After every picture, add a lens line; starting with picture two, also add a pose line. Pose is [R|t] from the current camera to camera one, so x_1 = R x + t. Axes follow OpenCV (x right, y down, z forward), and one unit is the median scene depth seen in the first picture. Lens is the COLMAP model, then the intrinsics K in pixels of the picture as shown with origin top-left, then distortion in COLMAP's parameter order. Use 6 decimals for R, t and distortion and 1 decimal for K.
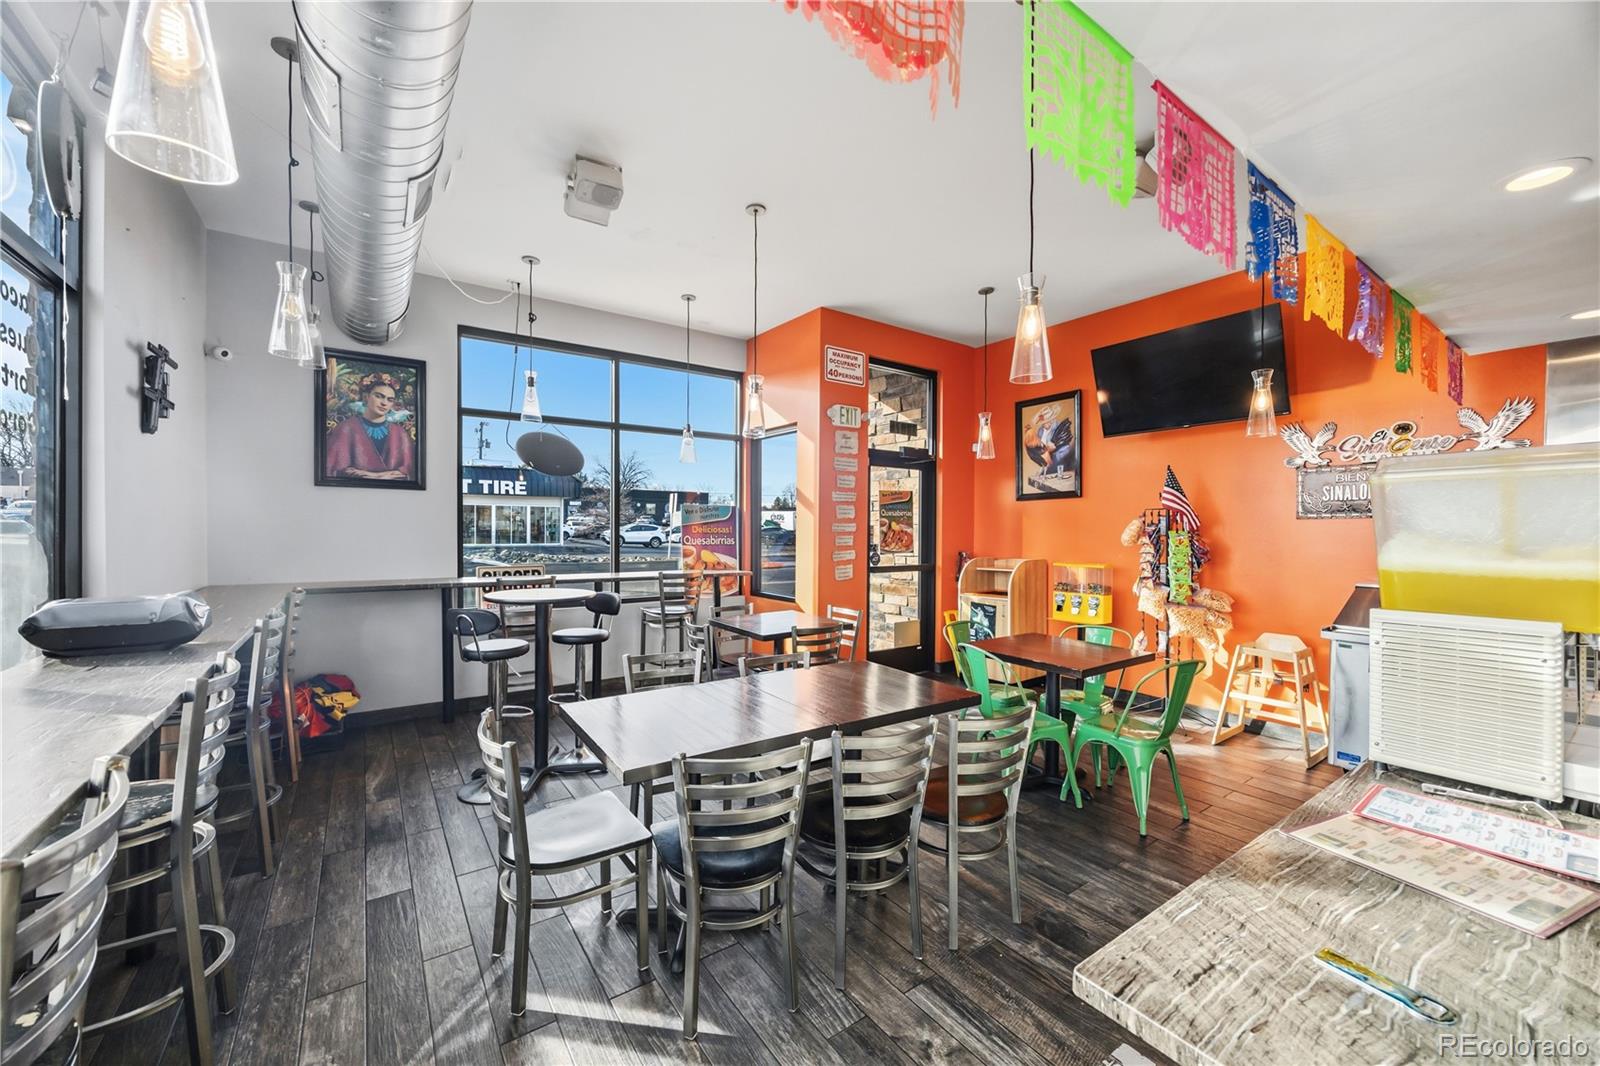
lens RADIAL K [[612.5, 0, 786.5], [0, 612.5, 533.9], [0, 0, 1]] dist [0.003383, 0.000164]
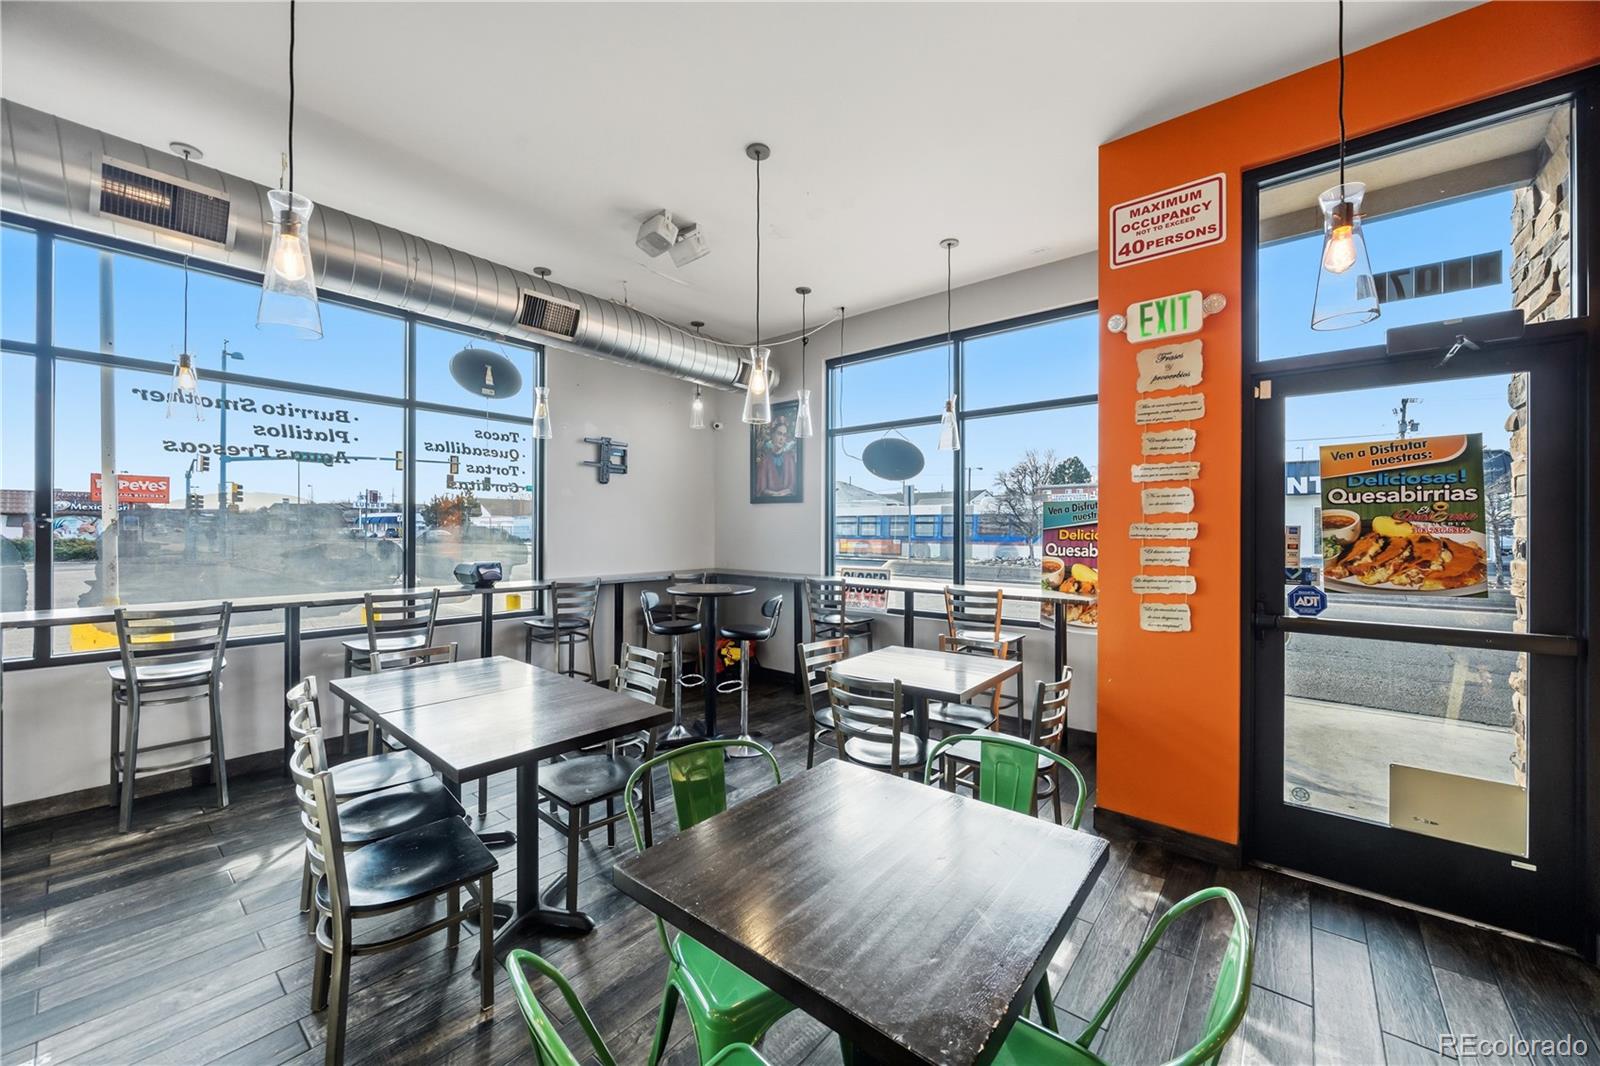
lens RADIAL K [[612.5, 0, 797.1], [0, 612.5, 519.9], [0, 0, 1]] dist [0.003383, 0.000164]
pose [[0.270903, -0.022208, -0.962350, 0.476284], [-0.010267, 0.999610, -0.025959, -0.003107], [0.962552, 0.016913, 0.270570, 0.523032]]
